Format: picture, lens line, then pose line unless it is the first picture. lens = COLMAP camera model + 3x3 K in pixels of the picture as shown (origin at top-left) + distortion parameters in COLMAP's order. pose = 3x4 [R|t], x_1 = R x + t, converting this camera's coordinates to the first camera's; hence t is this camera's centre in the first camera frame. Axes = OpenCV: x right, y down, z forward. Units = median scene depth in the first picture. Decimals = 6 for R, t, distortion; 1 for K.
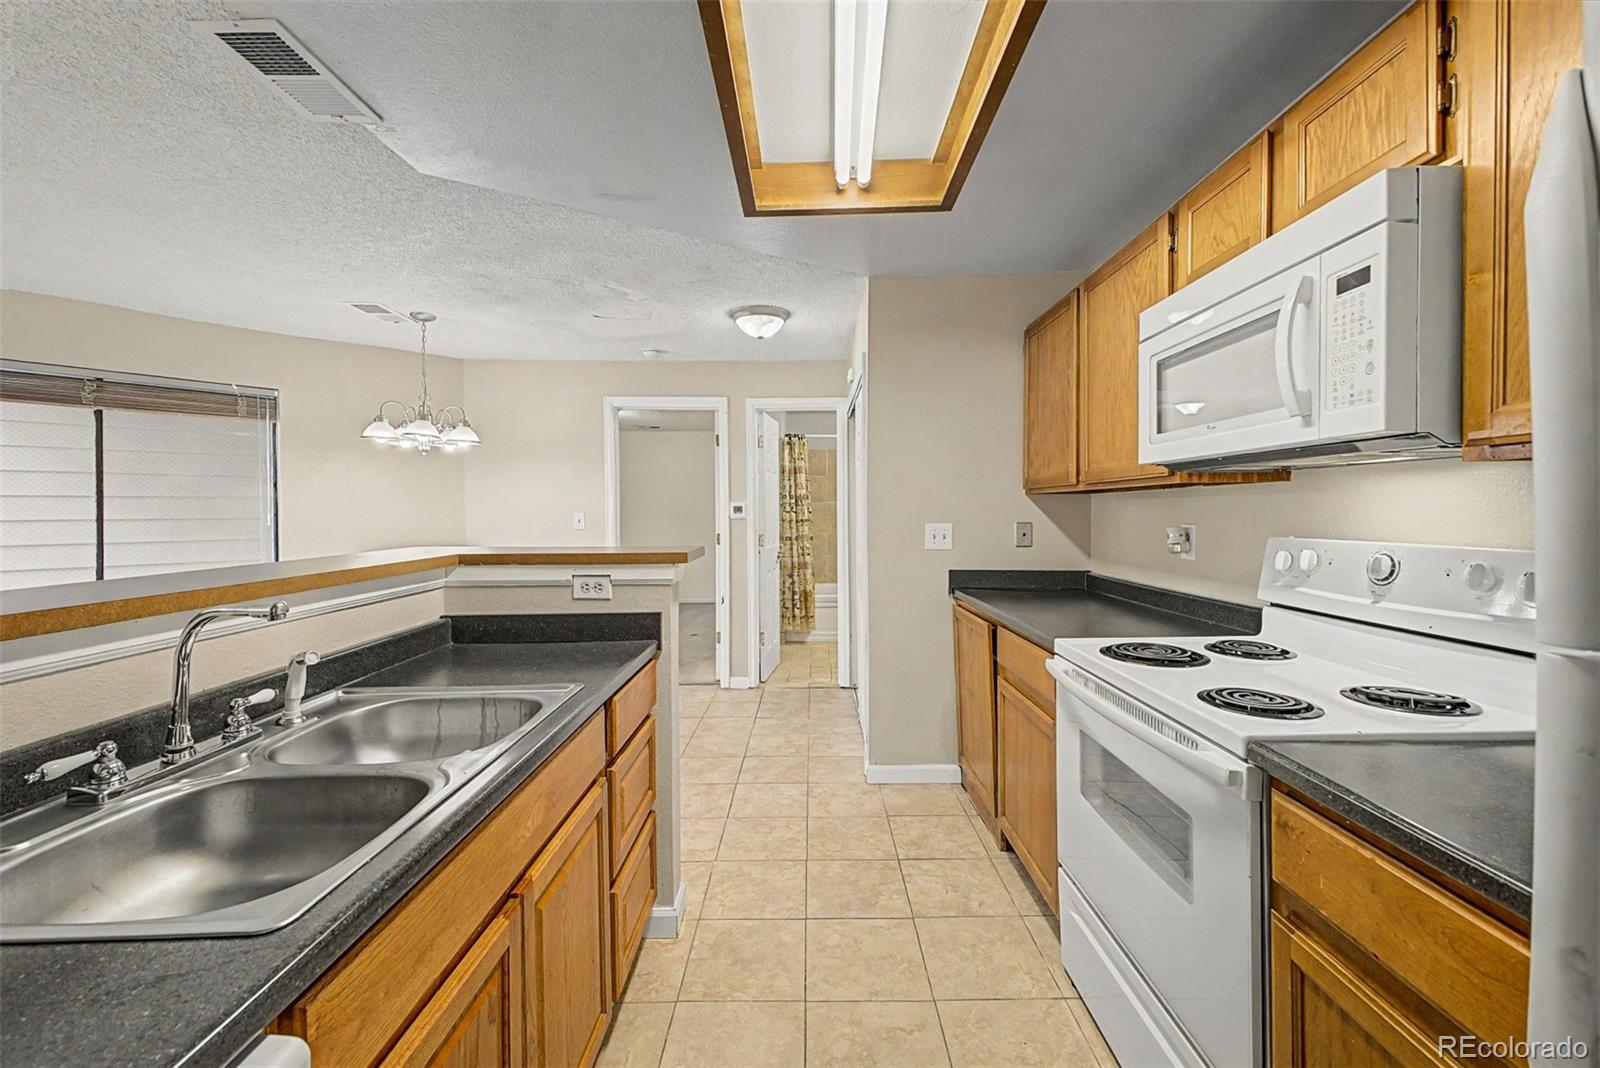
lens RADIAL K [[639.9, 0, 801.9], [0, 639.9, 513.9], [0, 0, 1]] dist [0.020574, -0.005361]
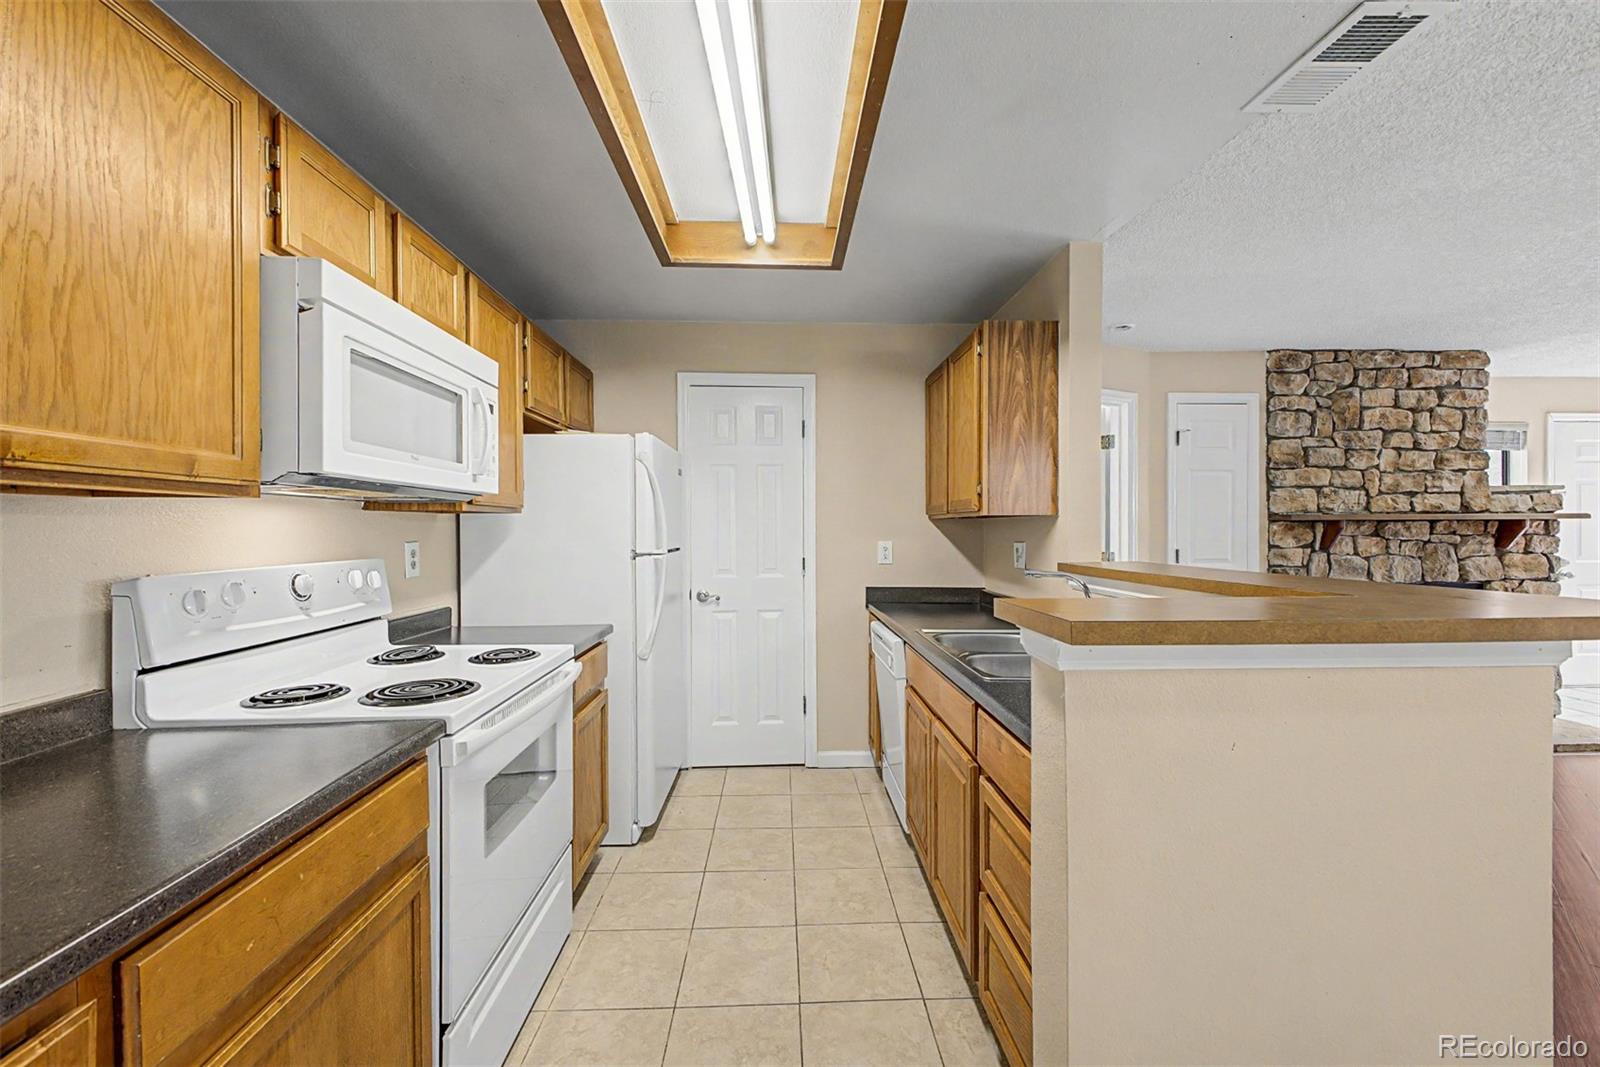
lens RADIAL K [[639.9, 0, 816.6], [0, 639.9, 528.6], [0, 0, 1]] dist [0.020574, -0.005361]
pose [[-0.998427, 0.010250, -0.055129, 0.017652], [0.009835, 0.999921, 0.007807, -0.013850], [0.055204, 0.007252, -0.998449, 1.505616]]
